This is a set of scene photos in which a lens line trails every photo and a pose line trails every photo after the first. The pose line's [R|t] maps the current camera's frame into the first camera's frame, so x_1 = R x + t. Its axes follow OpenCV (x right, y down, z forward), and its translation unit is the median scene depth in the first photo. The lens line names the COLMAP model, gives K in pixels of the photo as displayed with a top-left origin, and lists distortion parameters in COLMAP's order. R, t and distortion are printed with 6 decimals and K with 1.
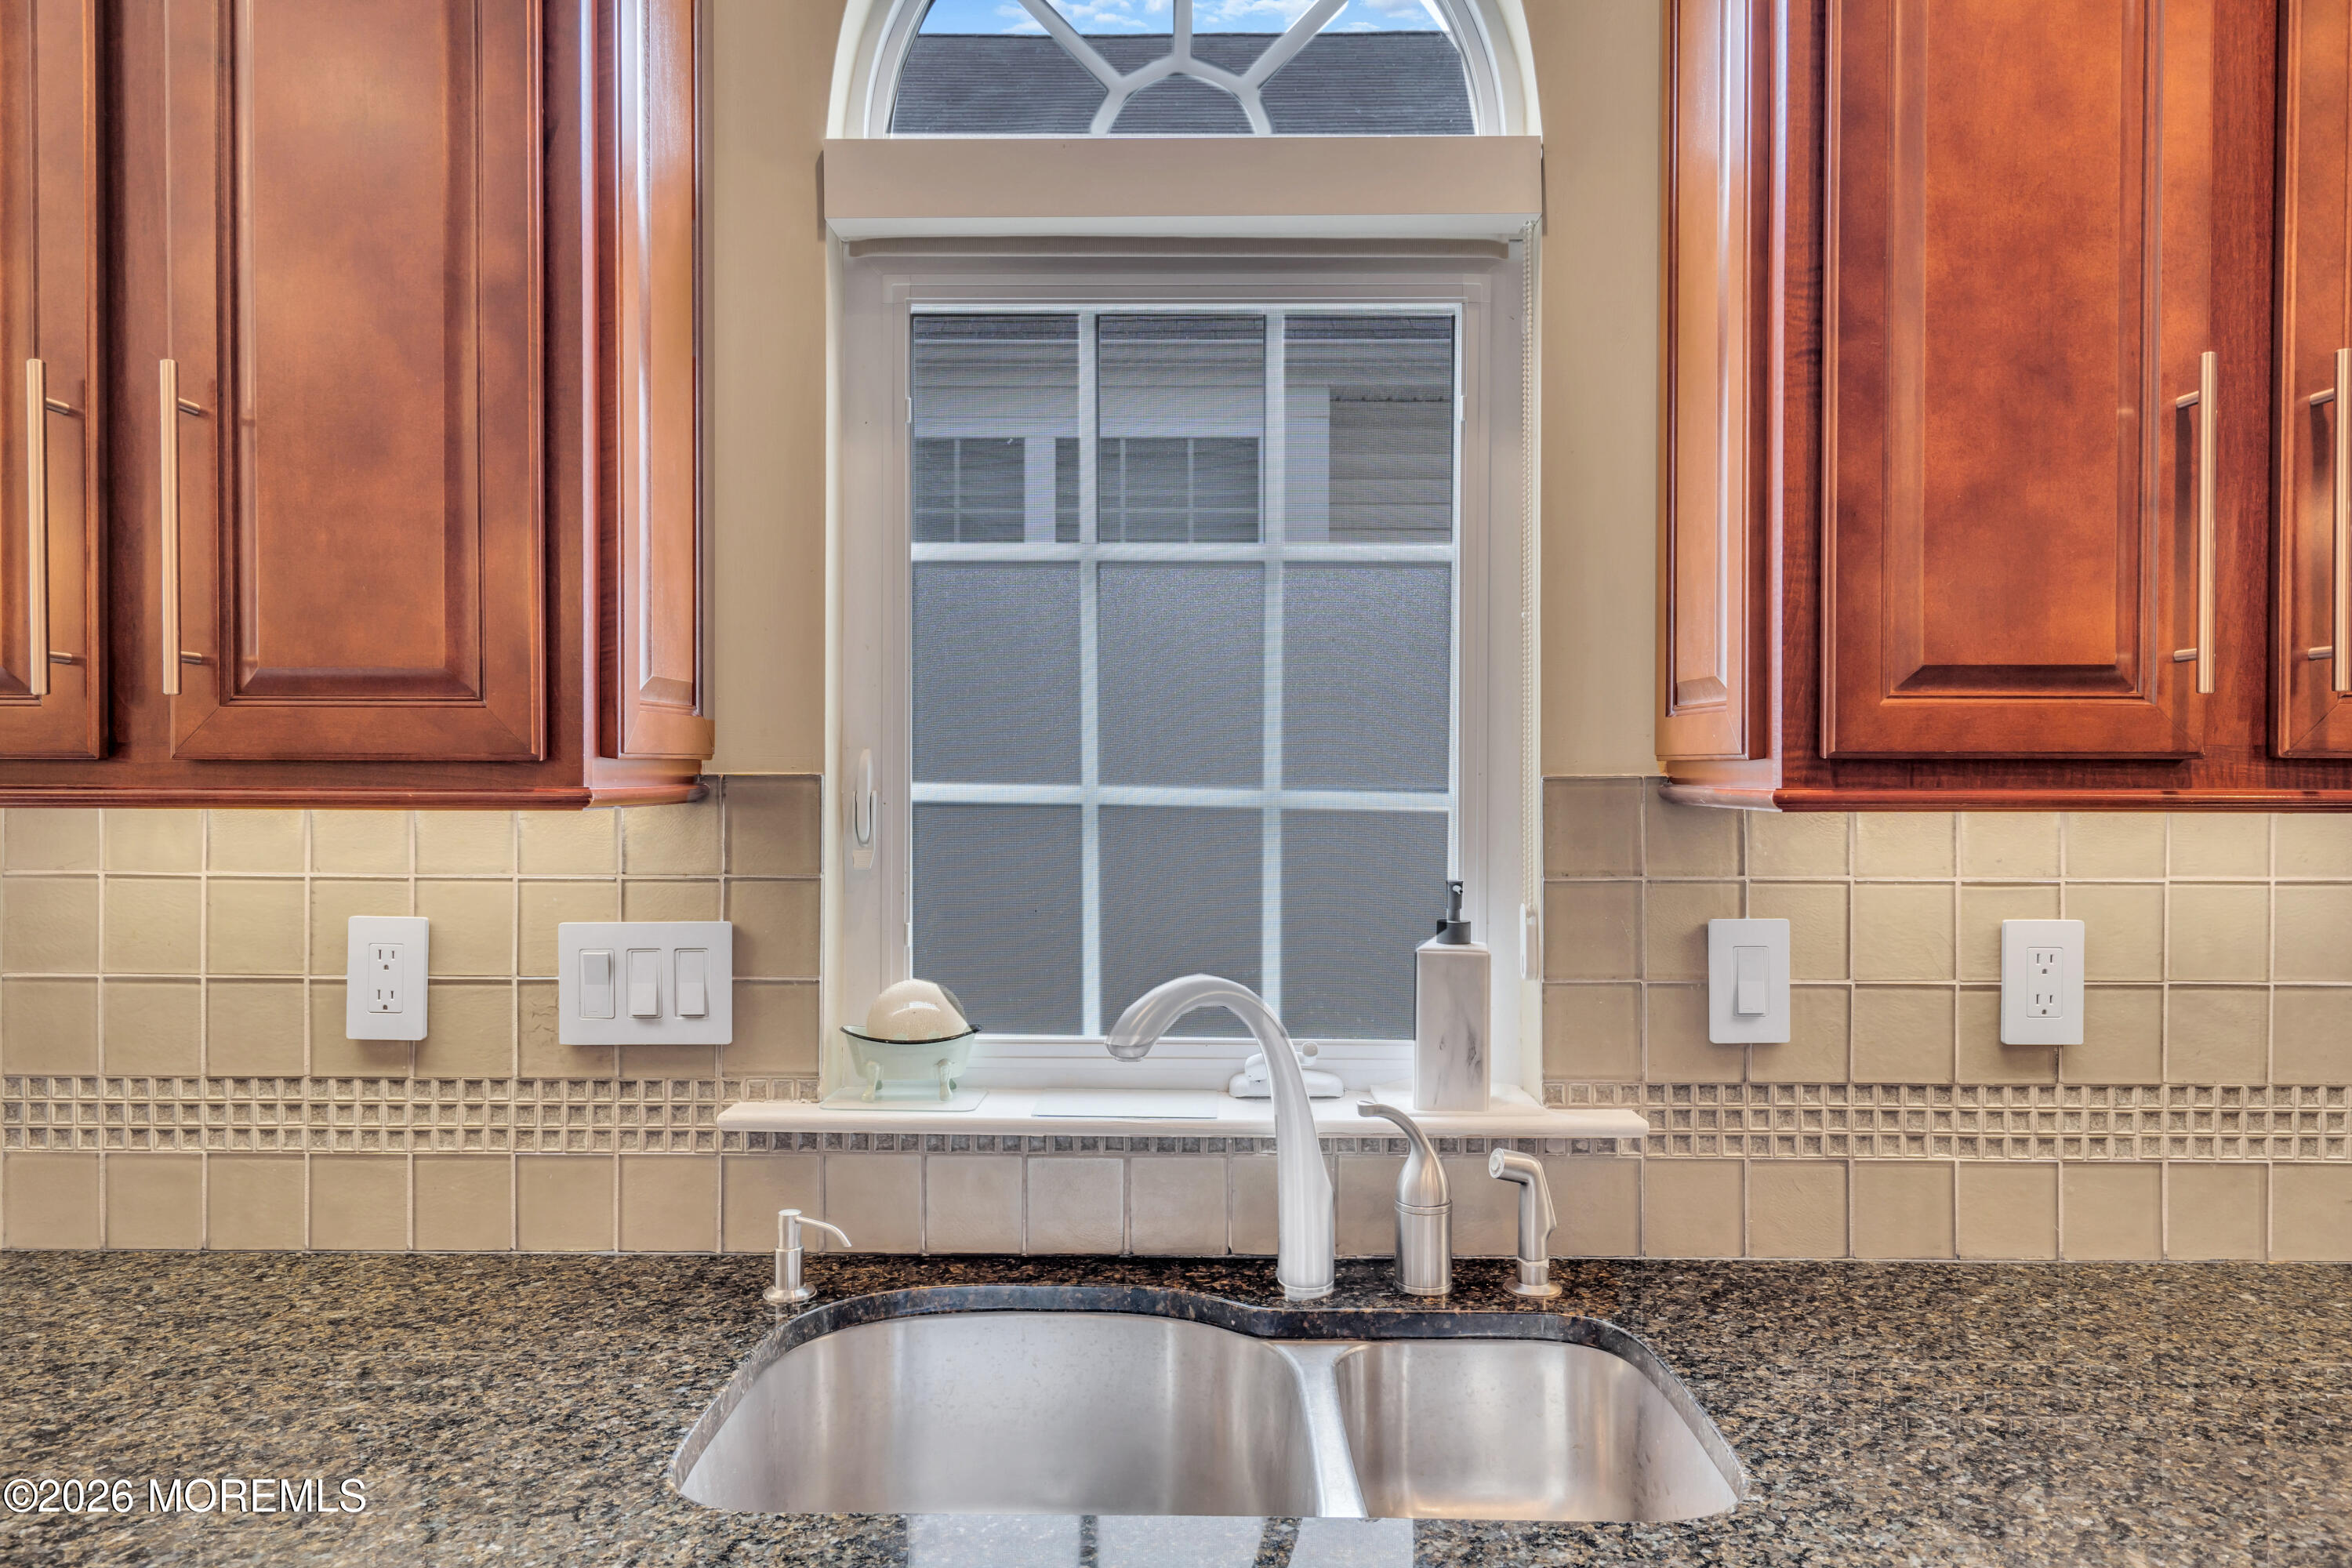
lens RADIAL K [[1082.1, 0, 1086.5], [0, 1082.1, 780.4], [0, 0, 1]] dist [-0.001497, 0.000136]
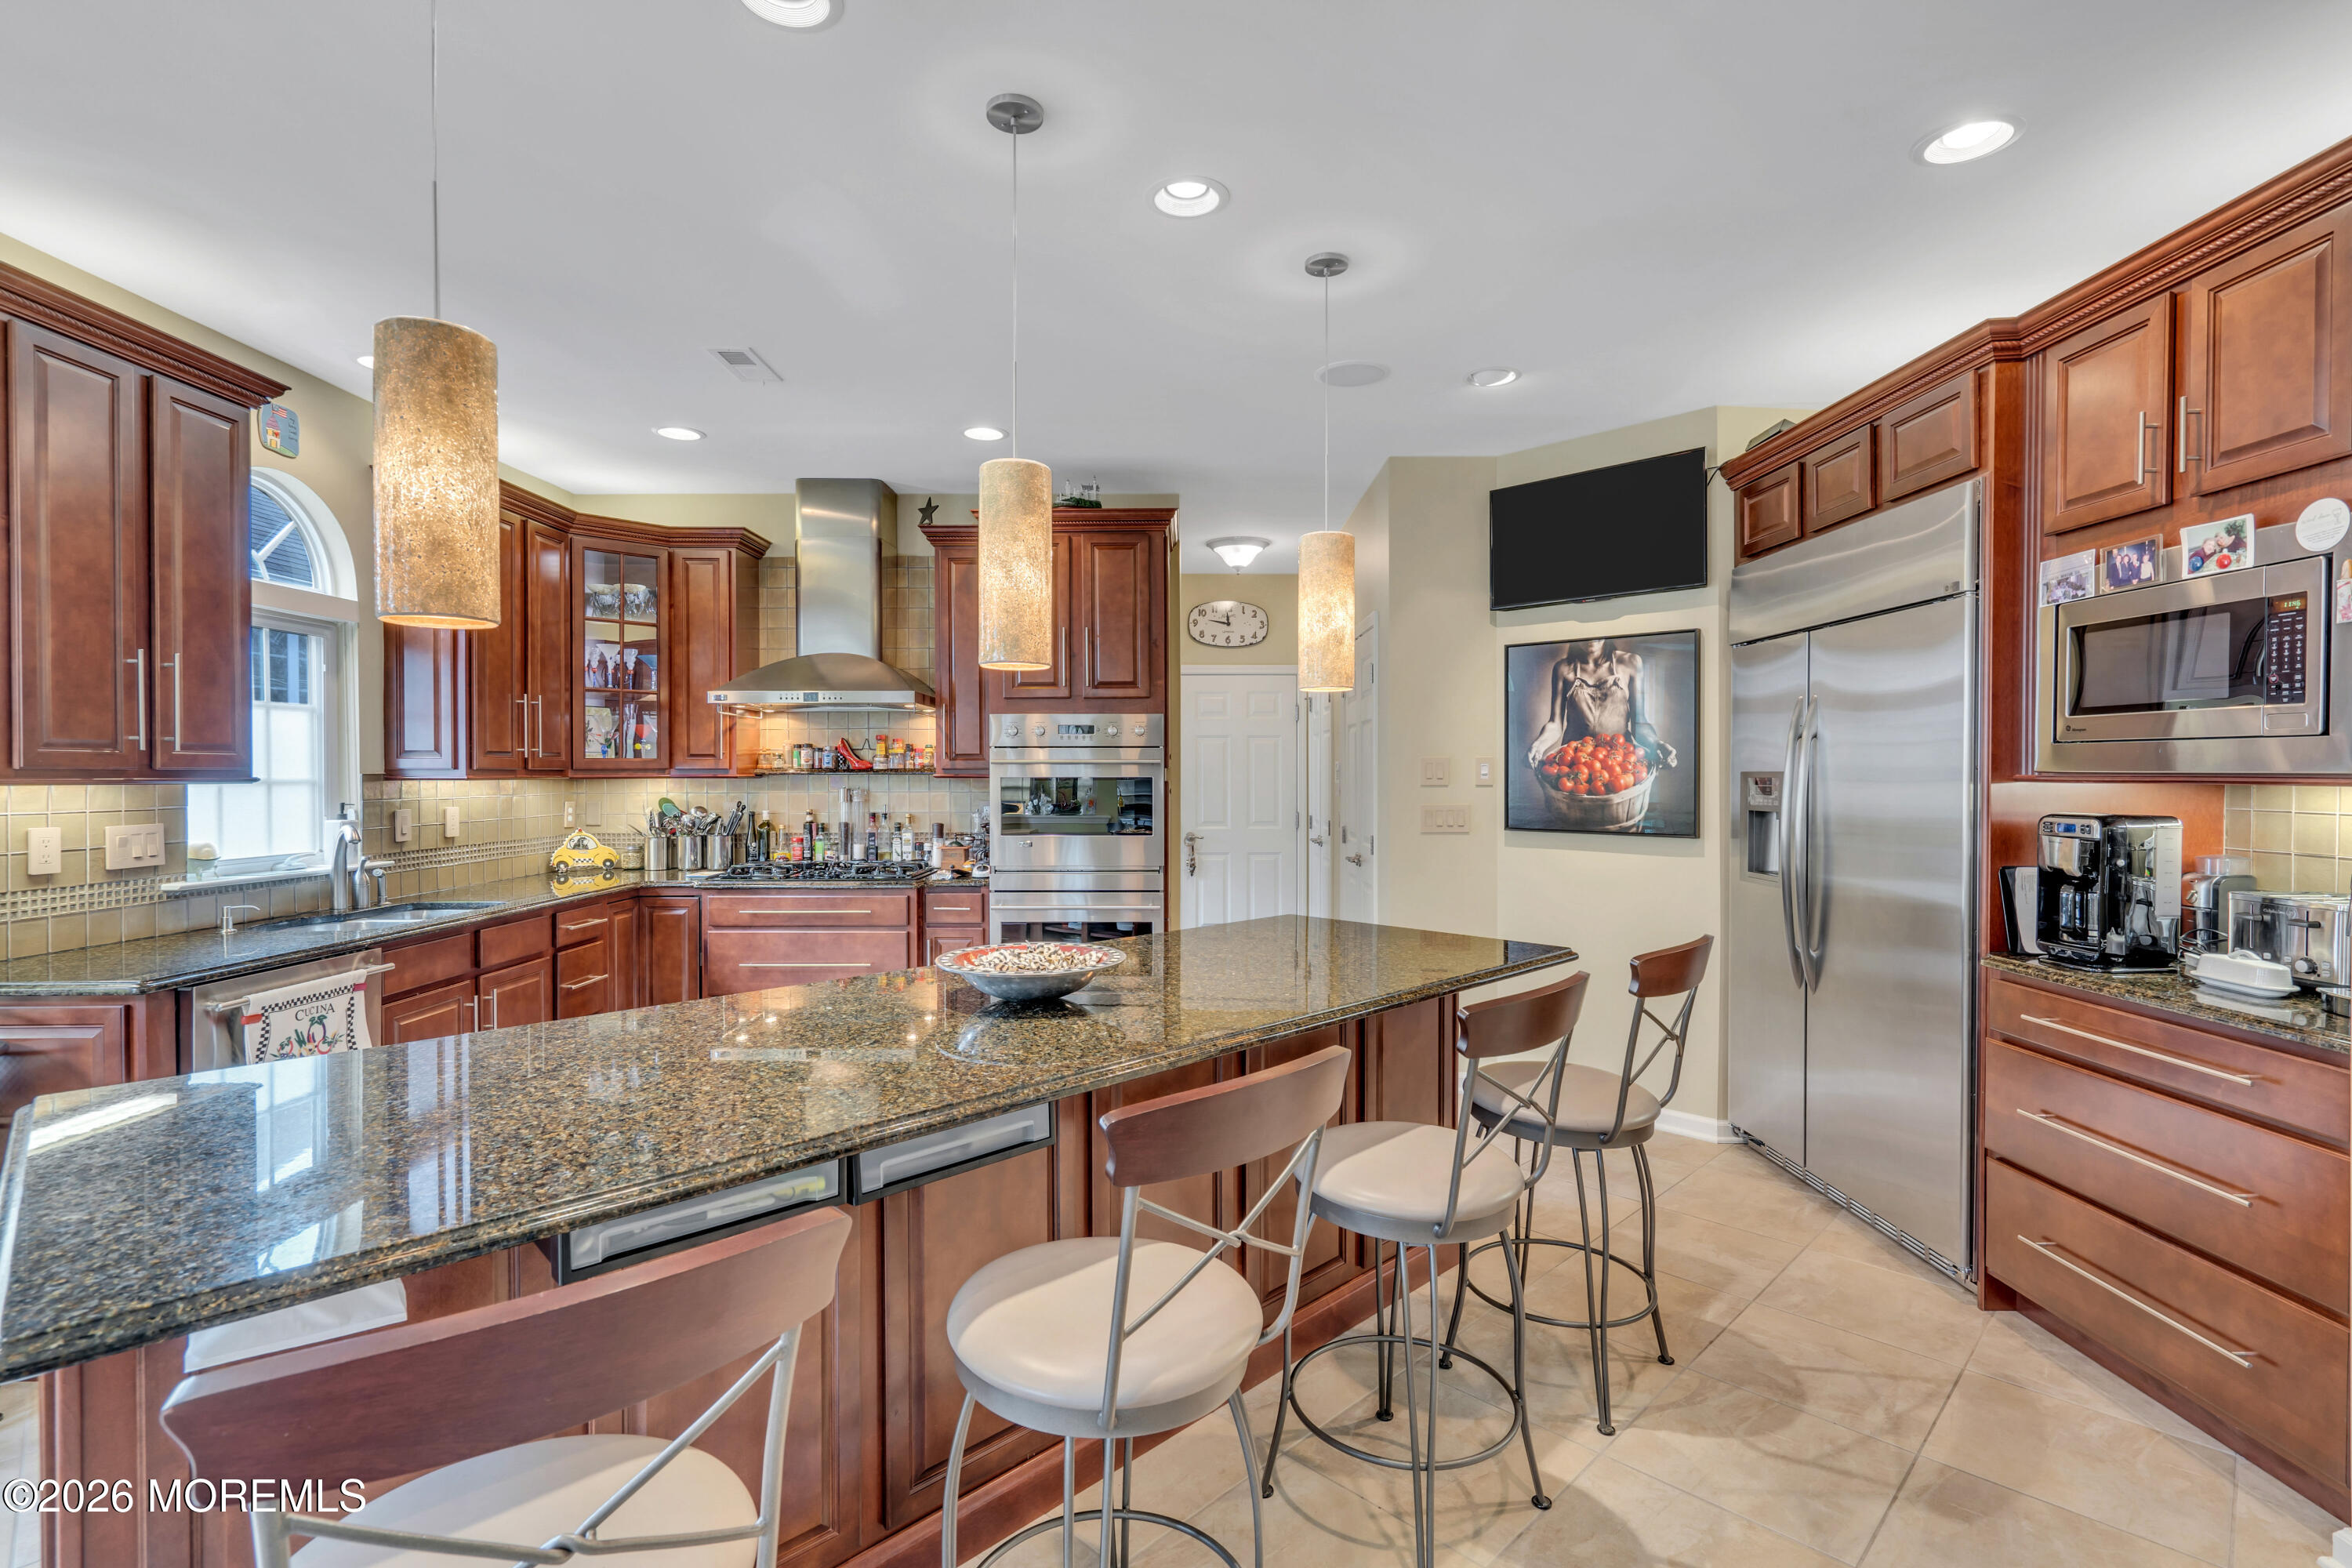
lens RADIAL K [[1067.3, 0, 1177.6], [0, 1067.3, 781.8], [0, 0, 1]] dist [-0.003901, 0.004010]
pose [[-0.020938, -0.010835, 0.999722, -3.324748], [0.013793, 0.999843, 0.011126, 0.020242], [-0.999686, 0.014023, -0.020786, -1.741845]]
